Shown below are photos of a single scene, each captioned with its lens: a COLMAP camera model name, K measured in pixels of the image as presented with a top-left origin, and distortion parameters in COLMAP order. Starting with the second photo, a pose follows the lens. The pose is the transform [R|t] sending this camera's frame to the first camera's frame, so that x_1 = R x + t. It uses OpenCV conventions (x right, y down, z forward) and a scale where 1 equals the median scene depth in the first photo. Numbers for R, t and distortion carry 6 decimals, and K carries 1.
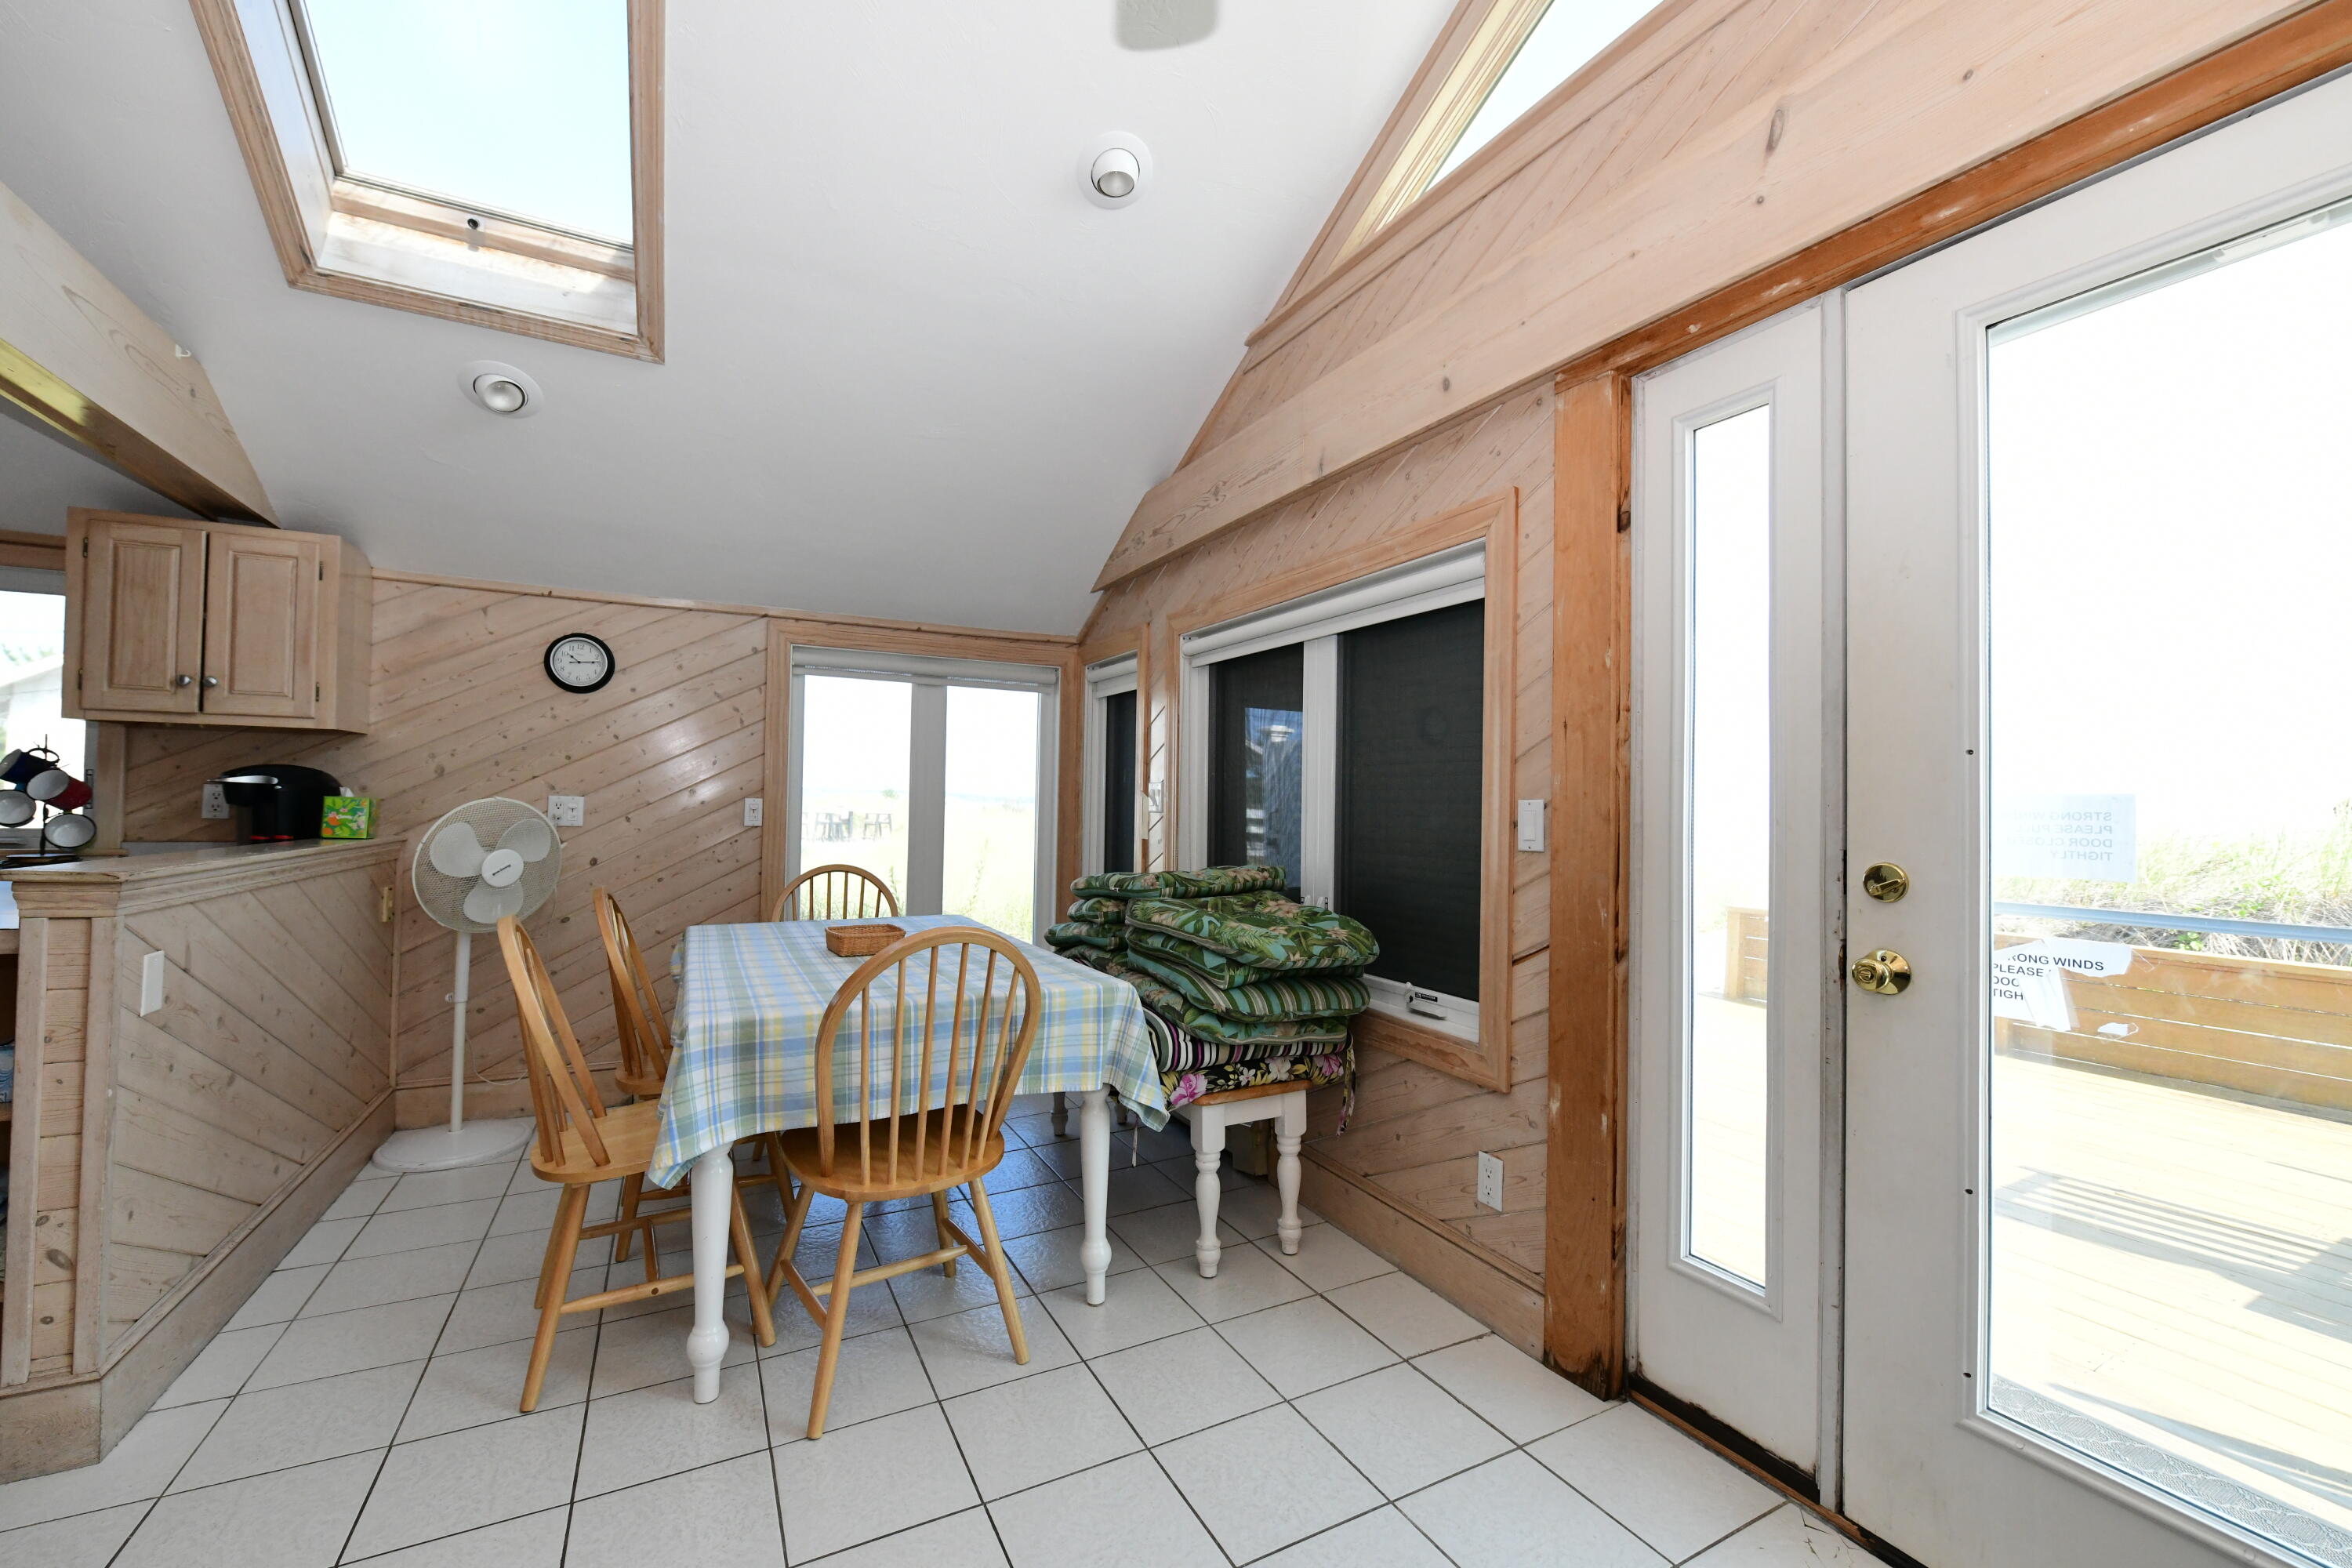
lens RADIAL K [[924.6, 0, 1171.1], [0, 924.6, 787.2], [0, 0, 1]] dist [-0.008589, -0.000632]
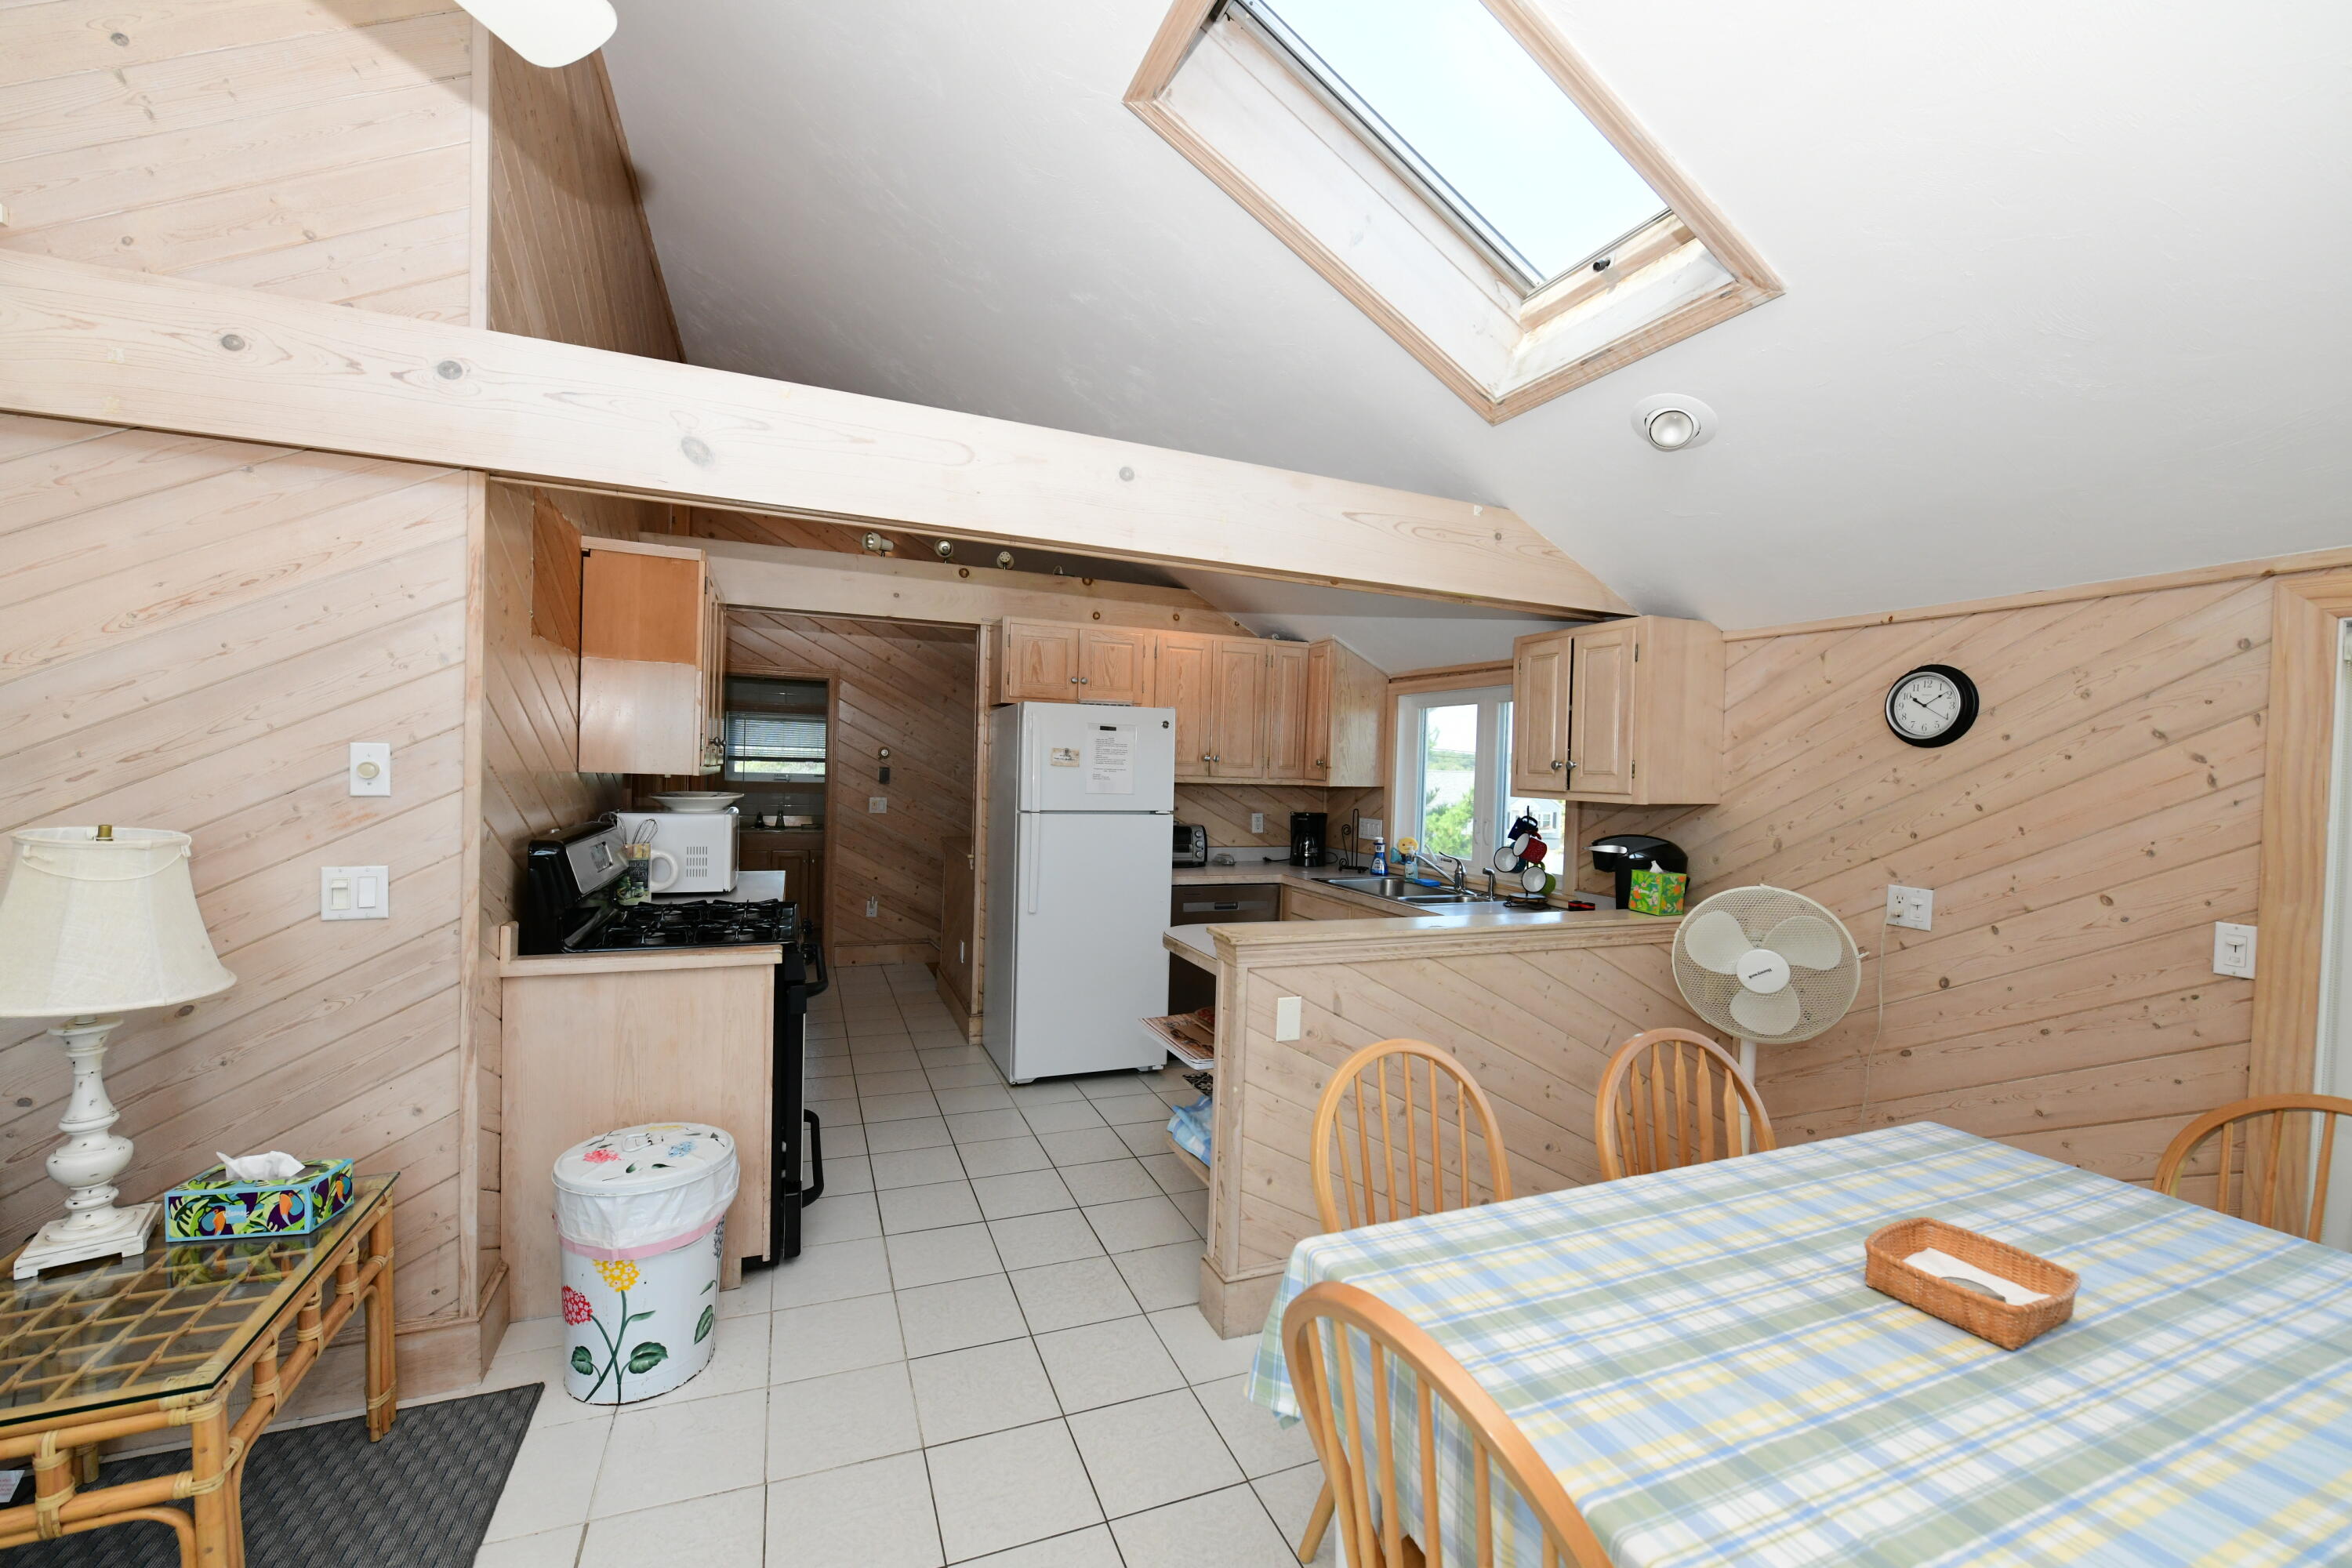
lens RADIAL K [[924.6, 0, 1171.9], [0, 924.6, 785.9], [0, 0, 1]] dist [-0.008589, -0.000632]
pose [[-0.090495, 0.000717, -0.995897, 0.143506], [-0.010986, 0.999938, 0.001718, -0.070169], [0.995836, 0.011097, -0.090482, 0.496960]]
